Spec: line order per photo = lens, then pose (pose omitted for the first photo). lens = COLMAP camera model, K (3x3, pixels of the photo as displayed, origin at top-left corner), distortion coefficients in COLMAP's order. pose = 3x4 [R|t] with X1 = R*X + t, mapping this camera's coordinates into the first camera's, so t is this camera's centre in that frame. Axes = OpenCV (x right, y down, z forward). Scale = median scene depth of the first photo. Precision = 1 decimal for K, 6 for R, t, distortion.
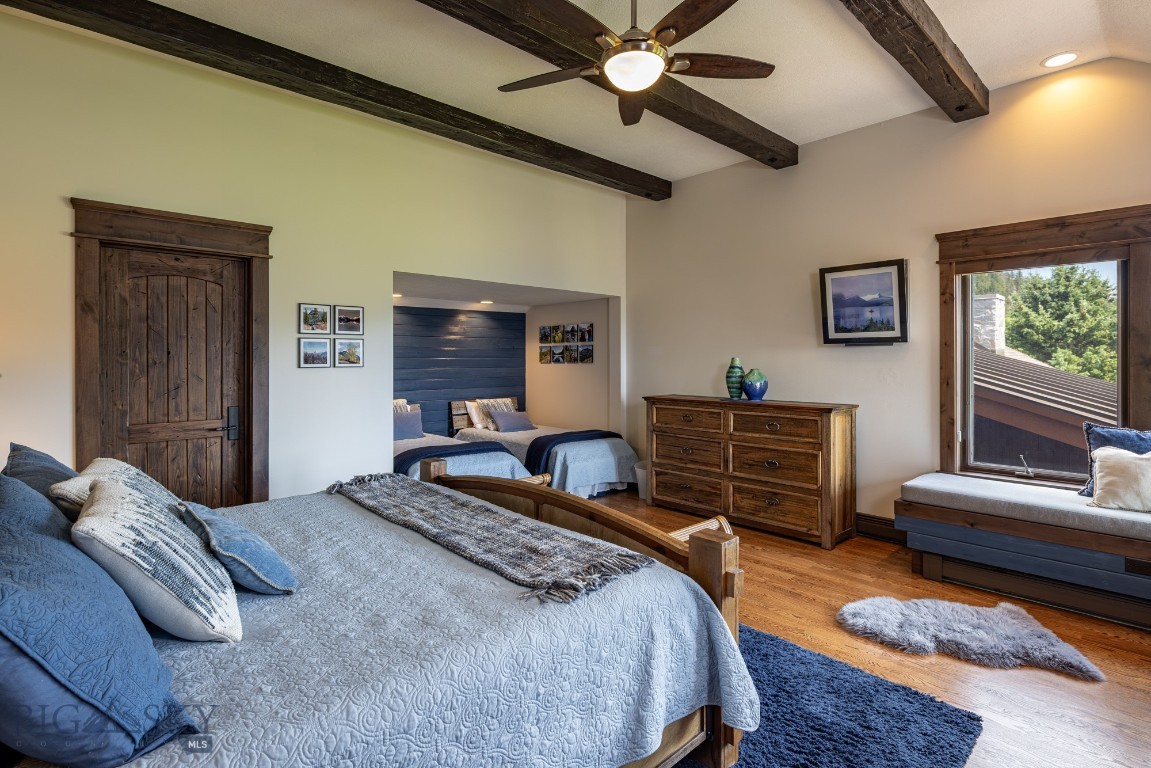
lens RADIAL K [[569.4, 0, 577.5], [0, 569.4, 358.1], [0, 0, 1]] dist [0.006950, 0.000726]
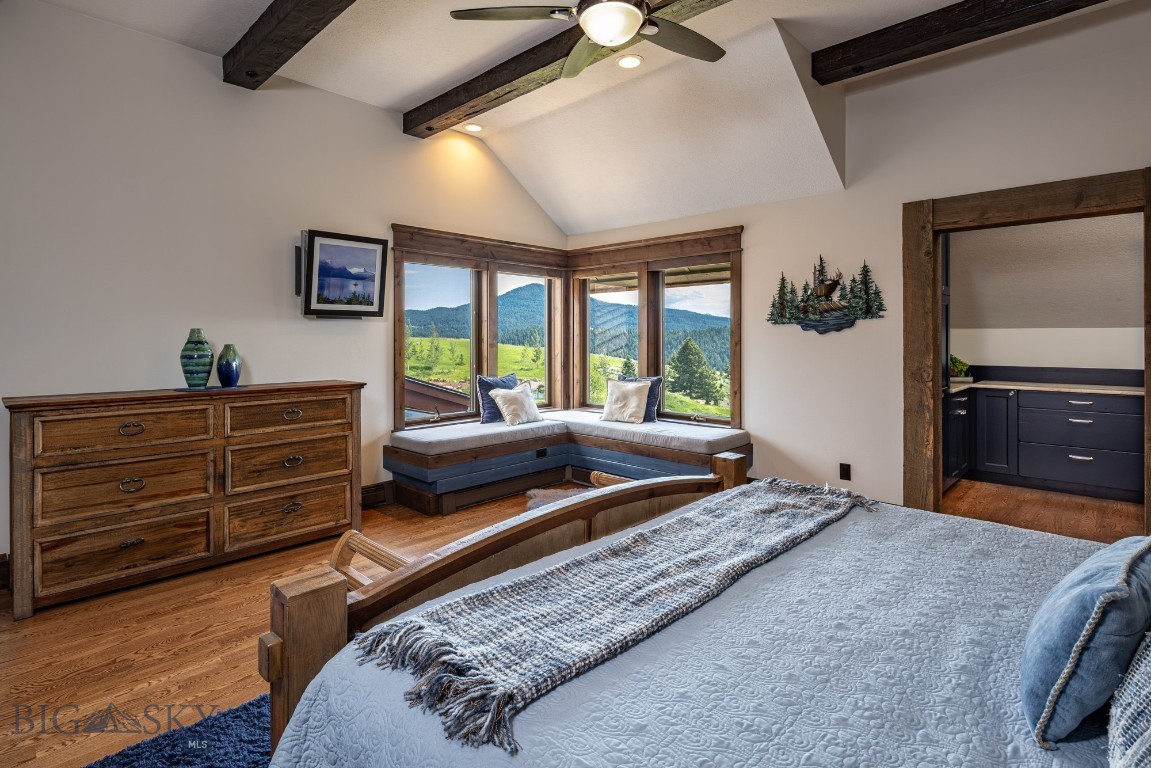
lens RADIAL K [[569.4, 0, 577.1], [0, 569.4, 340.3], [0, 0, 1]] dist [0.006950, 0.000726]
pose [[-0.055013, 0.000084, 0.998486, -0.489373], [0.000881, 1.000000, -0.000036, 0.015648], [-0.998485, 0.000878, -0.055013, 0.644720]]
